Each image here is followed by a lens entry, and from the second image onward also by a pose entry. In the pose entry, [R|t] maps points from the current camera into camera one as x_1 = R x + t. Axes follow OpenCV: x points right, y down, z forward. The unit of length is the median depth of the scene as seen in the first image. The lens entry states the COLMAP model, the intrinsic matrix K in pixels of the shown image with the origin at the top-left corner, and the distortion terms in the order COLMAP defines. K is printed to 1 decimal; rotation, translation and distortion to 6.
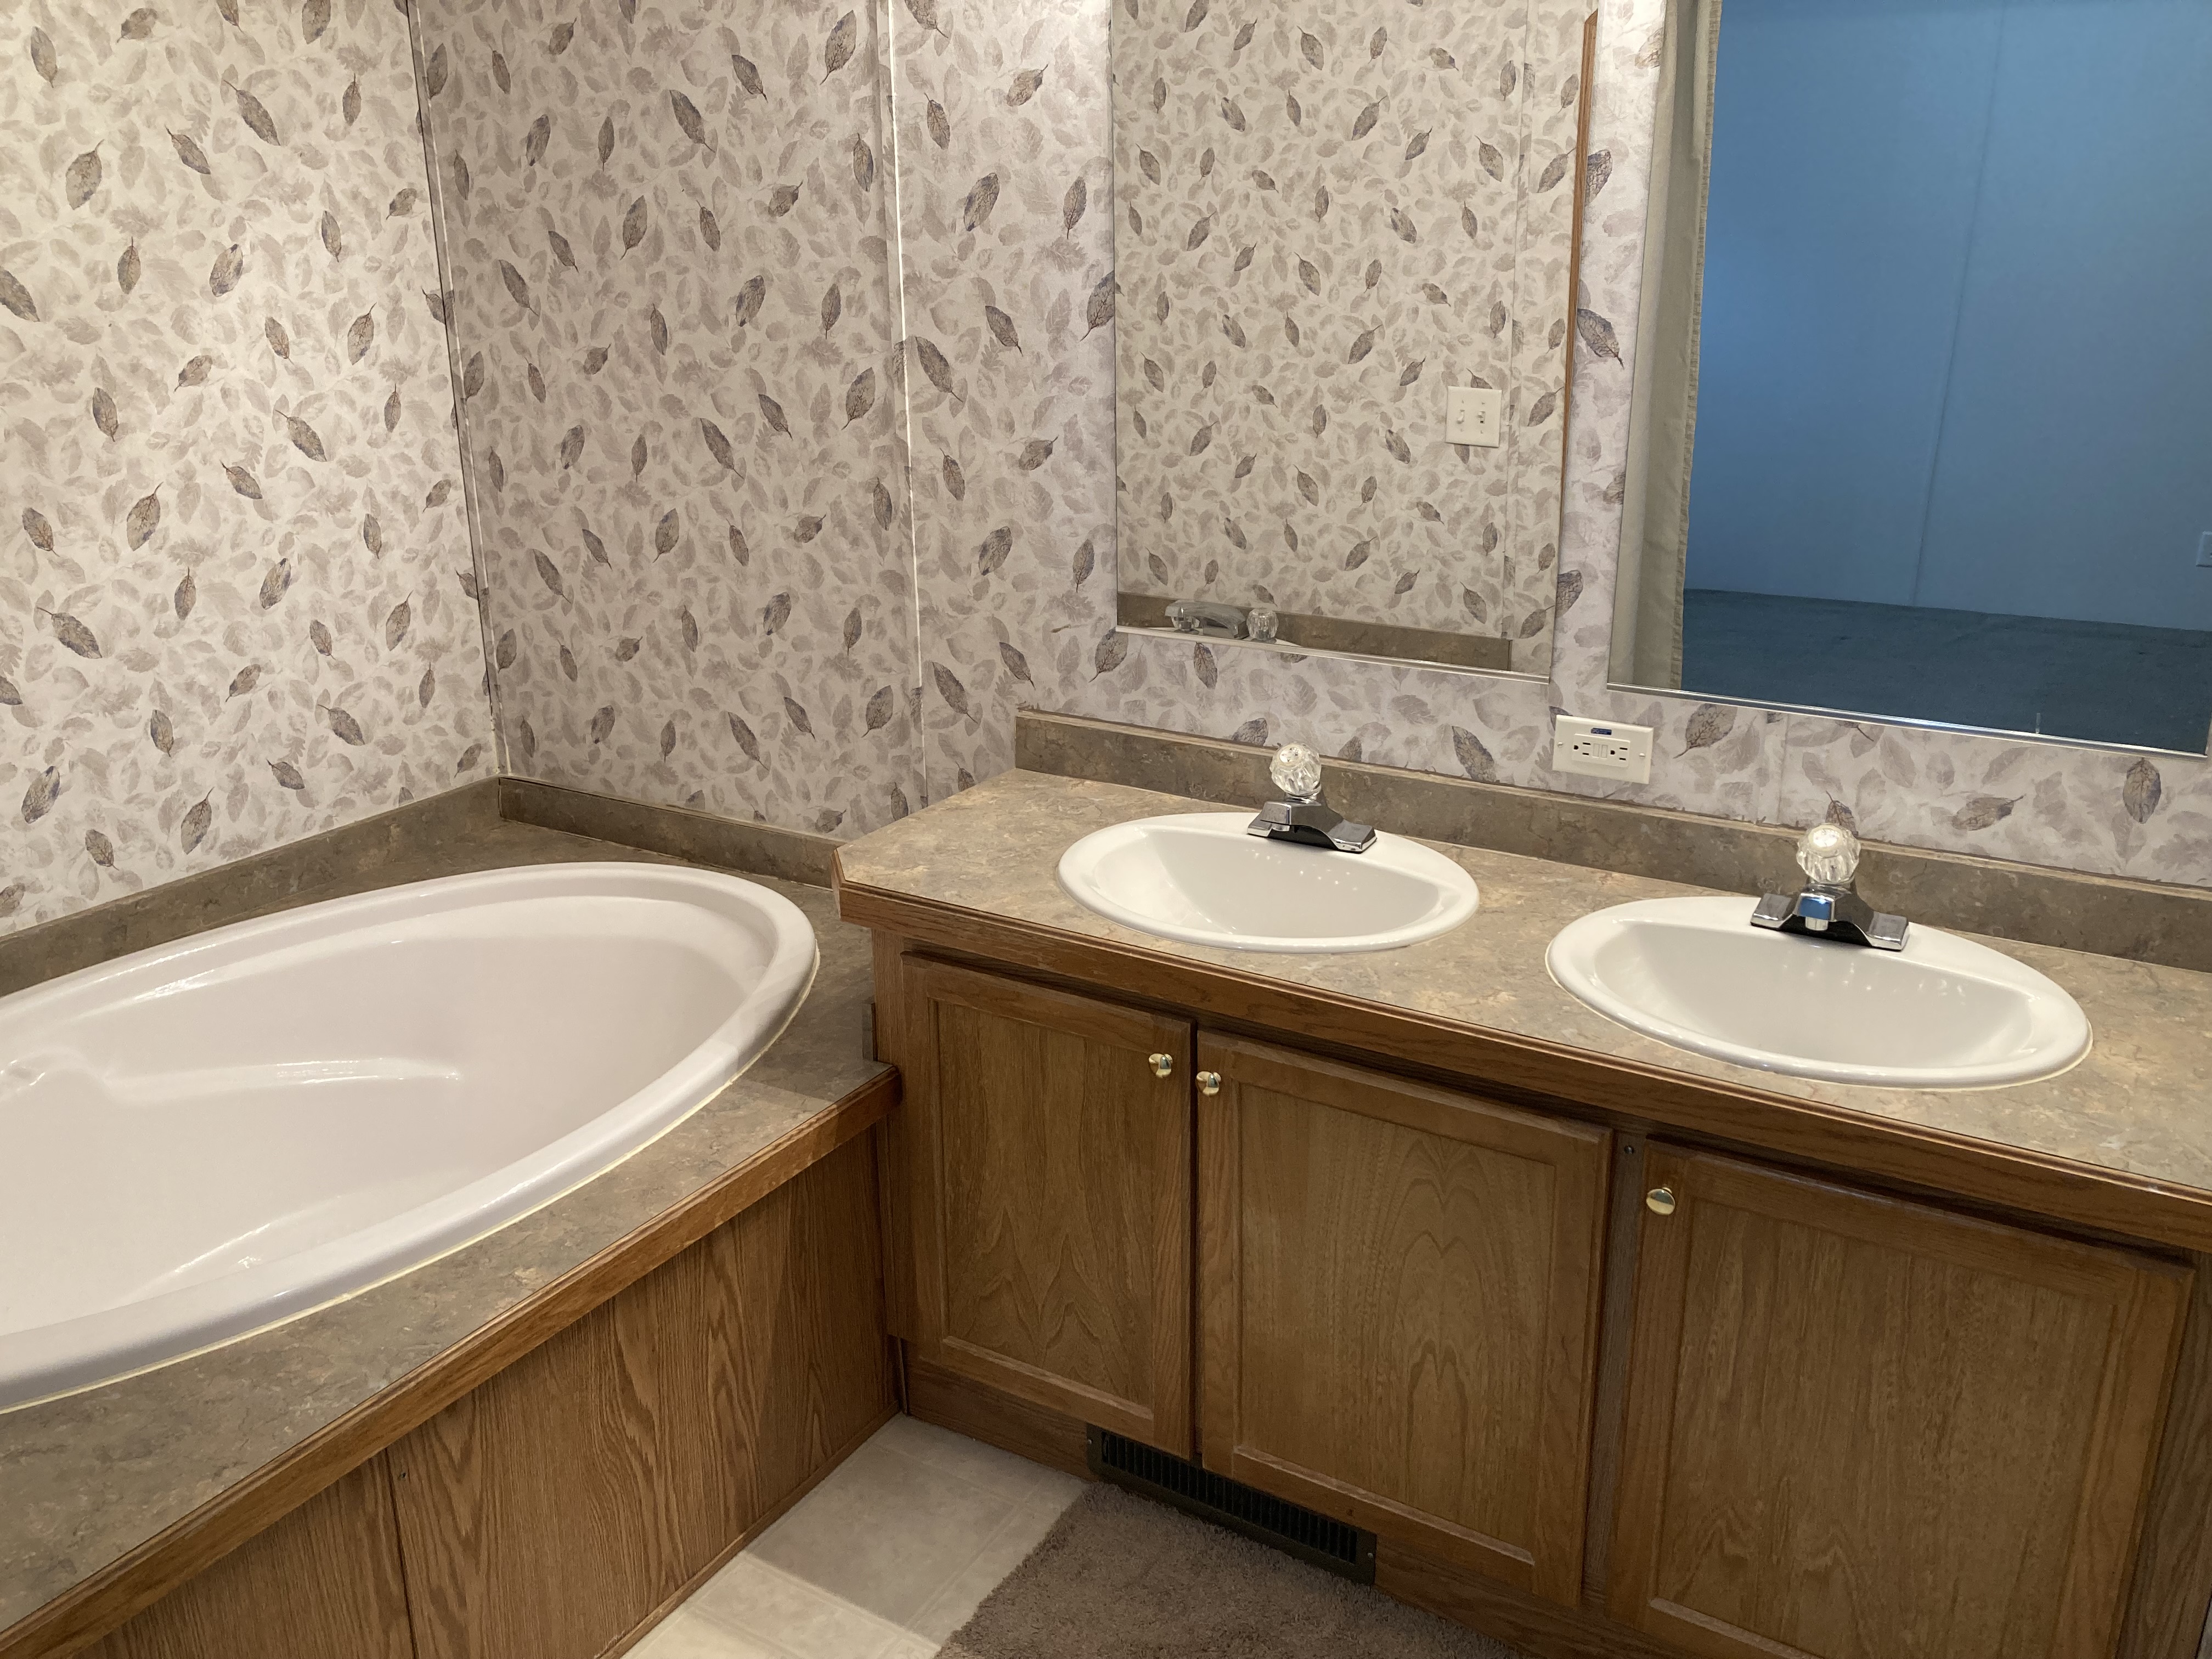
lens RADIAL K [[1853.9, 0, 1109.5], [0, 1853.9, 834.4], [0, 0, 1]] dist [0.047716, -0.025024]
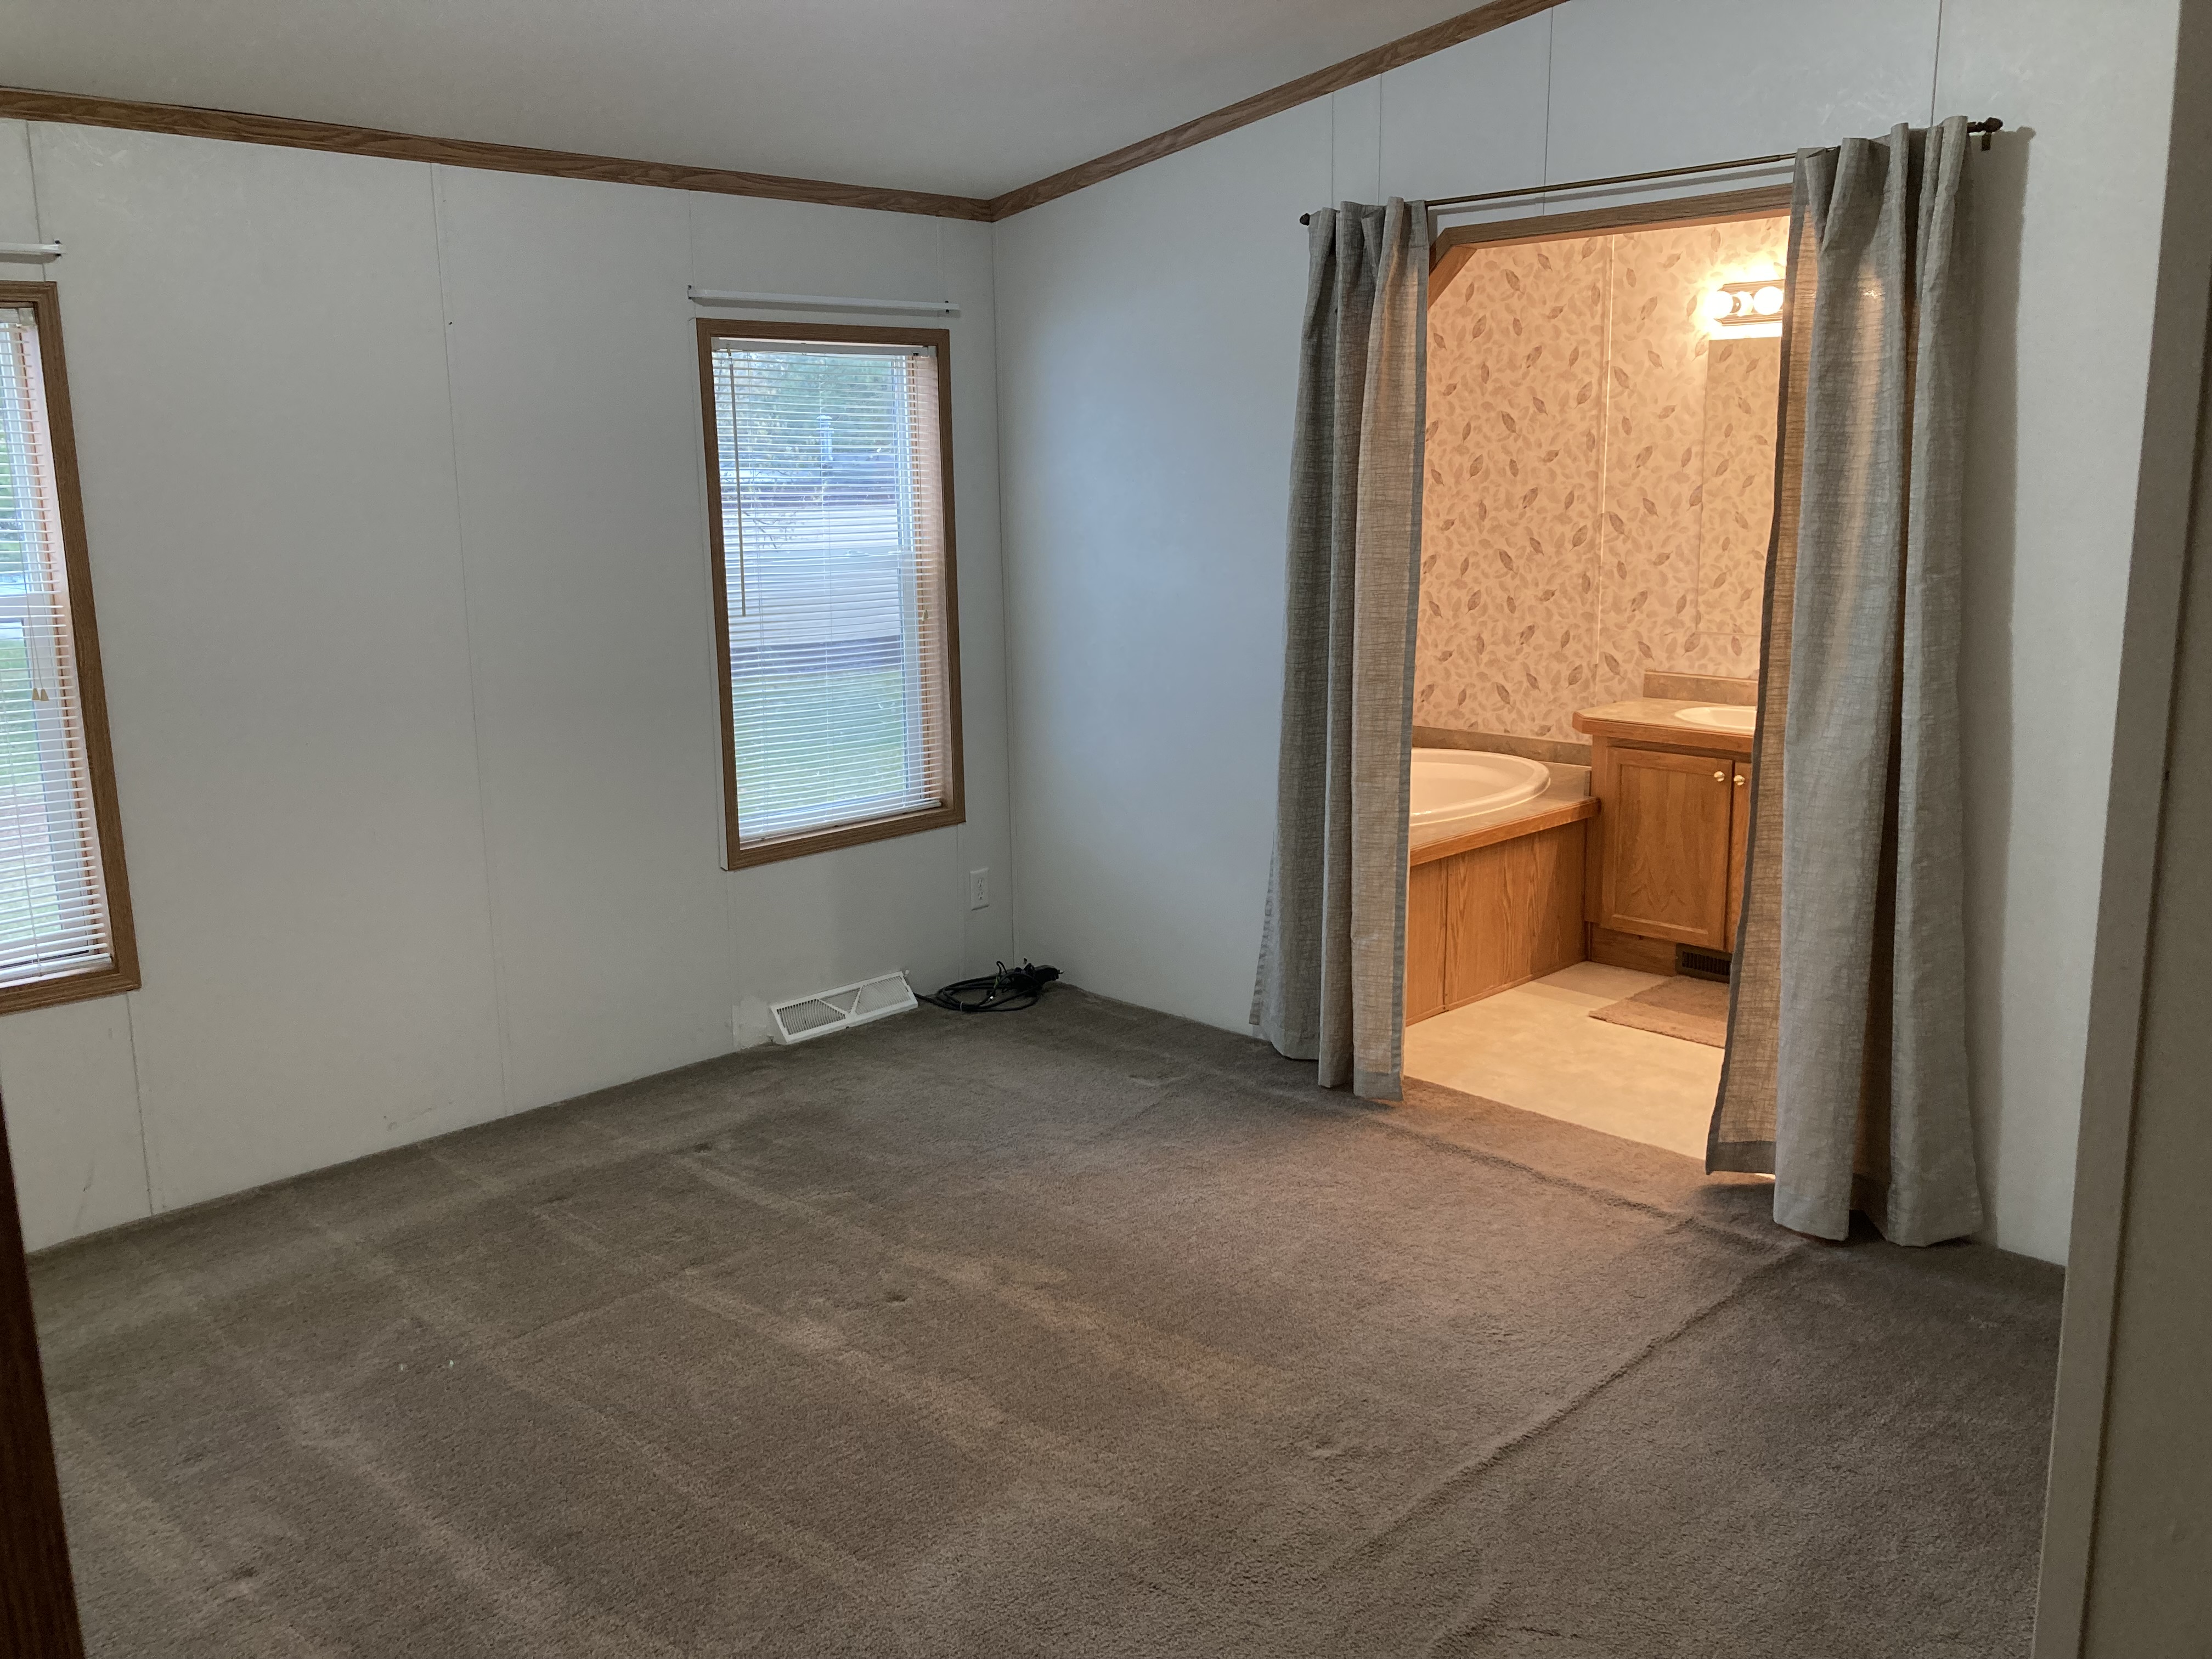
lens RADIAL K [[1853.9, 0, 1106.1], [0, 1853.9, 786.8], [0, 0, 1]] dist [0.047716, -0.025024]
pose [[0.970635, 0.041265, -0.236991, -0.147781], [-0.074331, 0.988414, -0.132334, 0.433003], [0.228784, 0.146064, 0.962457, -1.352170]]
